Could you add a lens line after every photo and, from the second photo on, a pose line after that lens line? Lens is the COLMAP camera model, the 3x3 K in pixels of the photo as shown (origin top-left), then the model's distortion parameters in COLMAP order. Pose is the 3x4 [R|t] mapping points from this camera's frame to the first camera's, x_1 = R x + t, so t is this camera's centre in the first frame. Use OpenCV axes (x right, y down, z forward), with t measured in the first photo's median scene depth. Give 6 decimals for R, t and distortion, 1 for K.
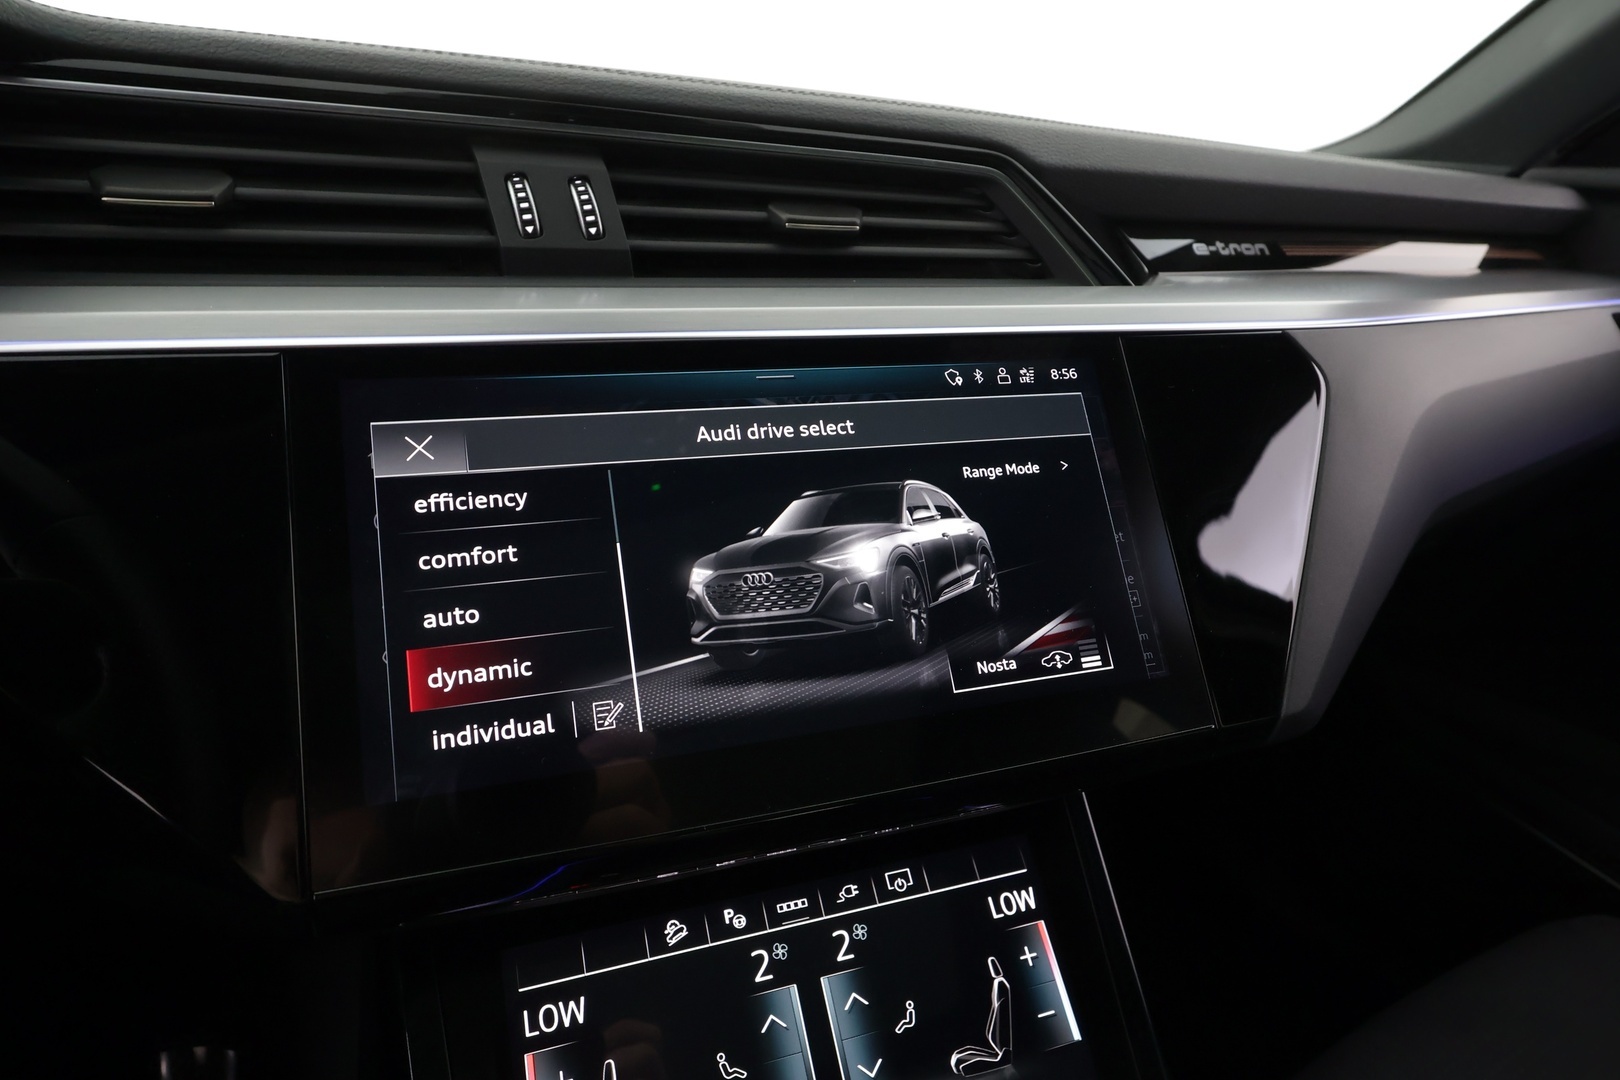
lens RADIAL K [[944.5, 0, 813.2], [0, 944.5, 540.2], [0, 0, 1]] dist [0.001383, 0.000984]
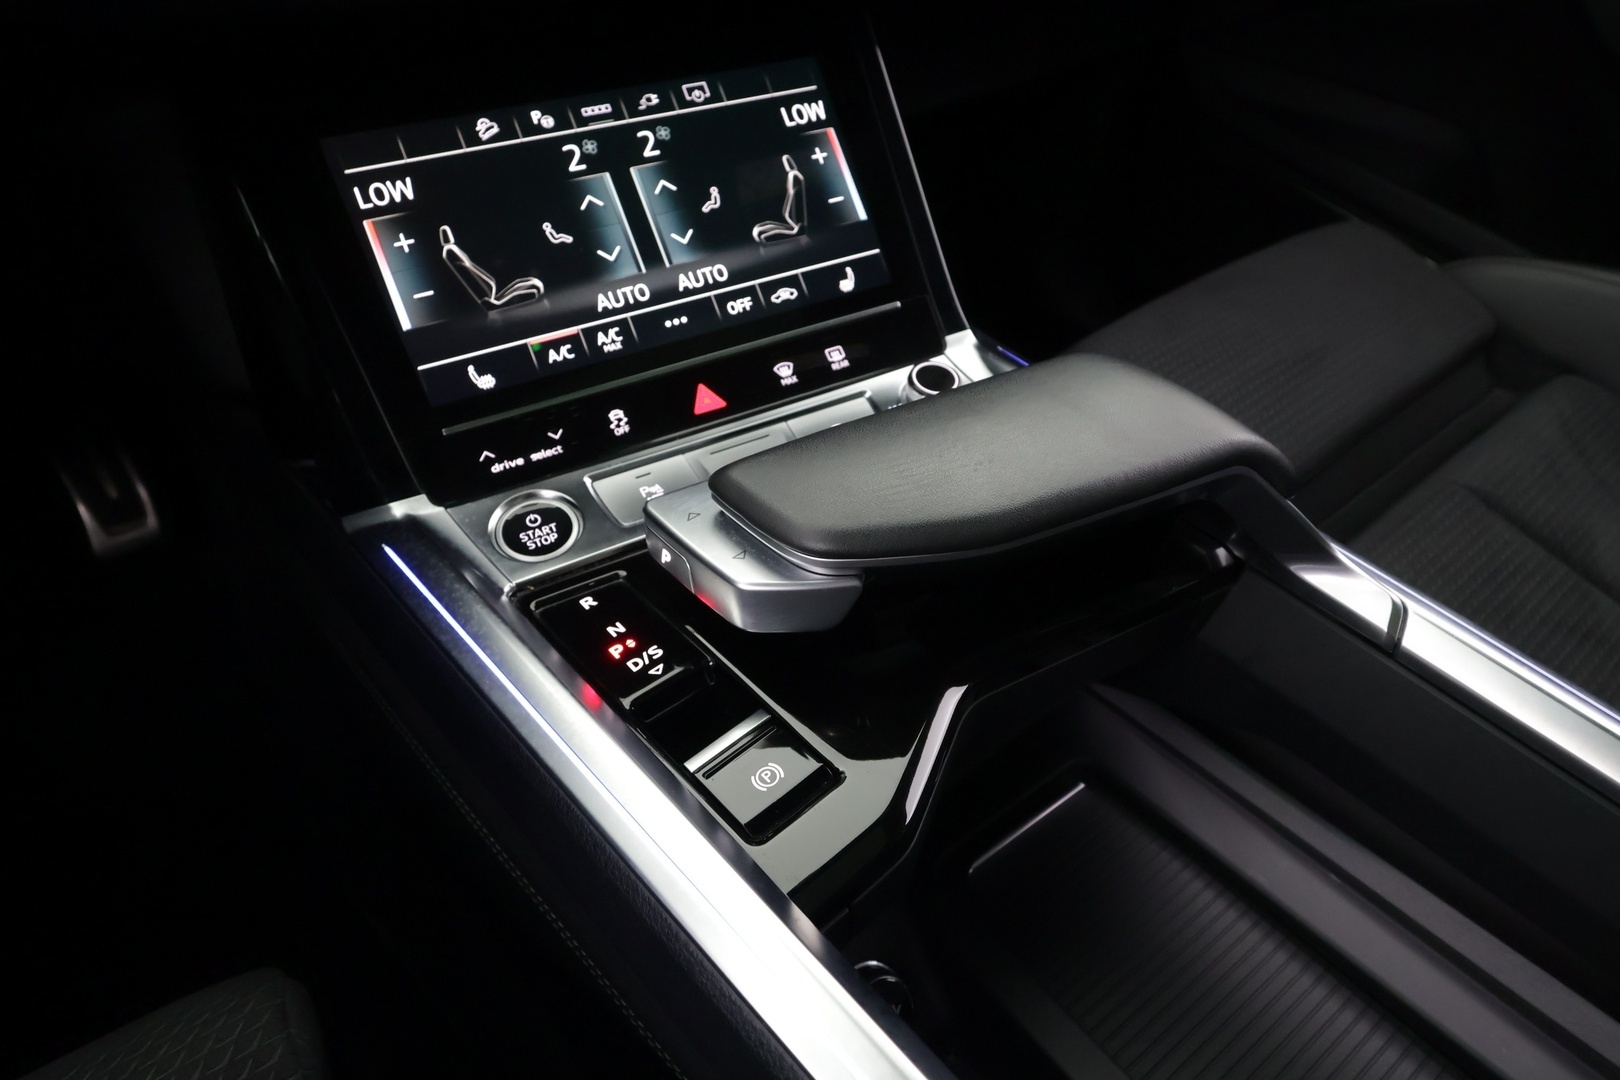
lens RADIAL K [[944.5, 0, 817.8], [0, 944.5, 547.8], [0, 0, 1]] dist [0.001383, 0.000984]
pose [[0.987487, -0.124730, 0.096496, 0.061272], [0.075059, 0.909891, 0.408001, 0.421170], [-0.138690, -0.395653, 0.907868, -0.214355]]
